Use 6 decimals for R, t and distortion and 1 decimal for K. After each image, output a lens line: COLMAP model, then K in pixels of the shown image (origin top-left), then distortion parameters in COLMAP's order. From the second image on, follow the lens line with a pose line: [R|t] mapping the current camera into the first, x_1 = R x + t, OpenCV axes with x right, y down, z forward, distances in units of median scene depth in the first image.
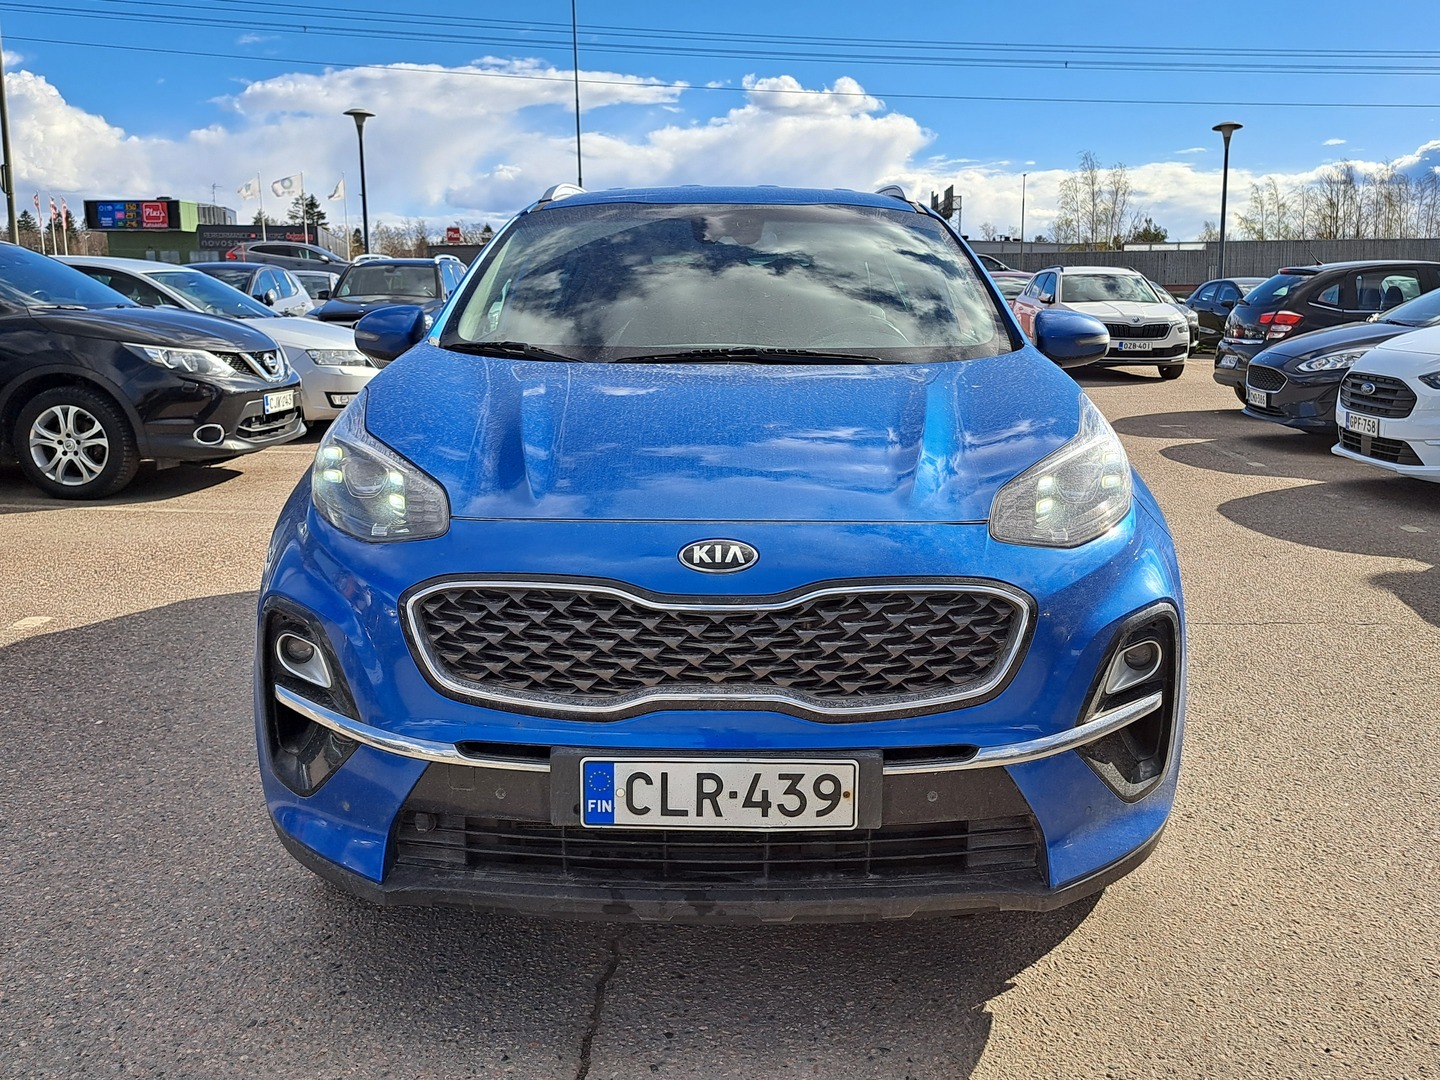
lens RADIAL K [[1249.5, 0, 726.6], [0, 1249.5, 548.5], [0, 0, 1]] dist [0.062037, -0.052085]
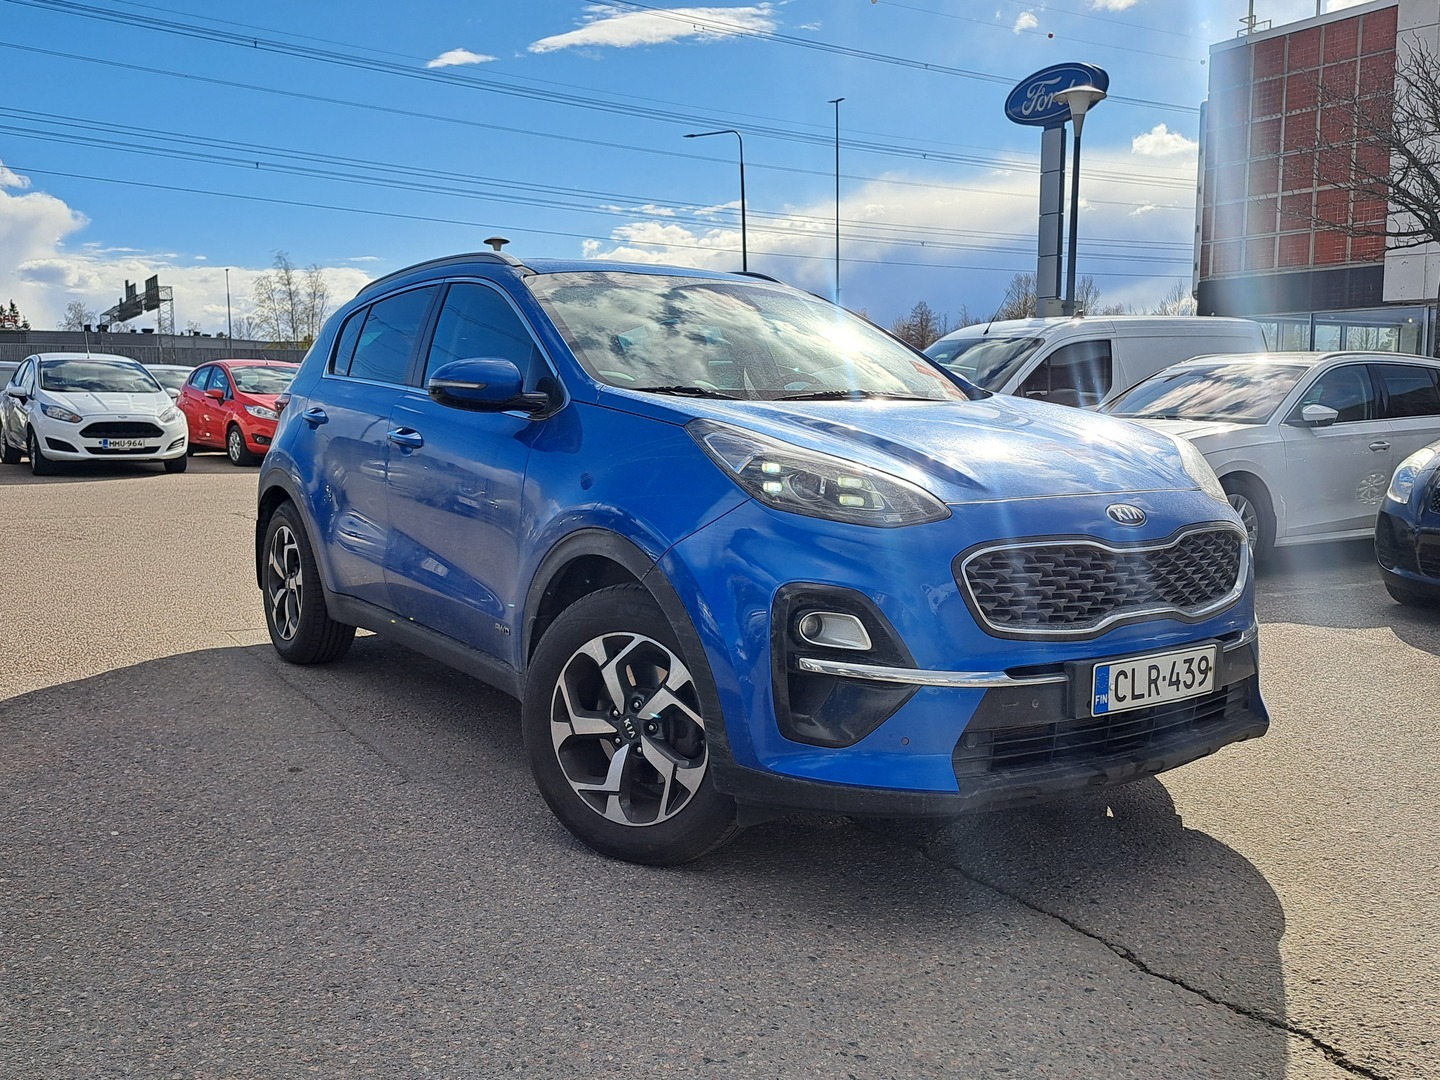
lens RADIAL K [[1249.5, 0, 728.9], [0, 1249.5, 539.1], [0, 0, 1]] dist [0.062037, -0.052085]
pose [[0.814744, -0.062753, 0.576415, -1.208255], [0.110673, 0.992680, -0.048361, 0.051780], [-0.569160, 0.103195, 0.815725, 0.087619]]
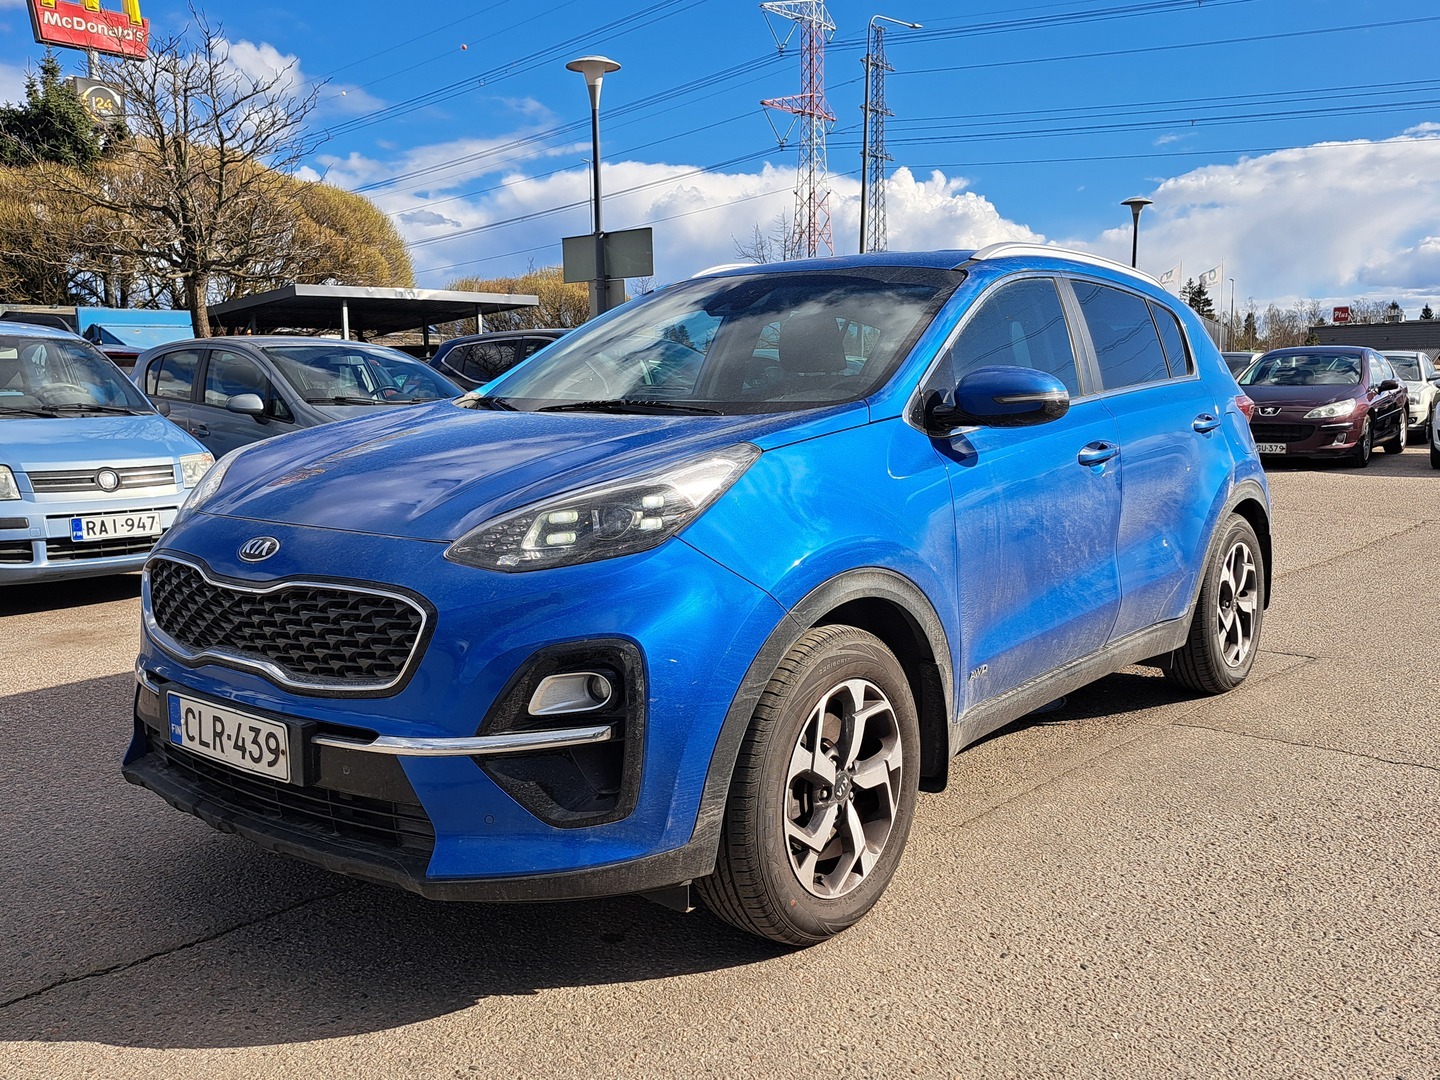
lens RADIAL K [[1249.5, 0, 760.7], [0, 1249.5, 548.3], [0, 0, 1]] dist [0.062037, -0.052085]
pose [[0.798552, 0.074521, -0.597295, 1.161117], [-0.114107, 0.993055, -0.028658, -0.016514], [0.591011, 0.091041, 0.801509, 0.276444]]
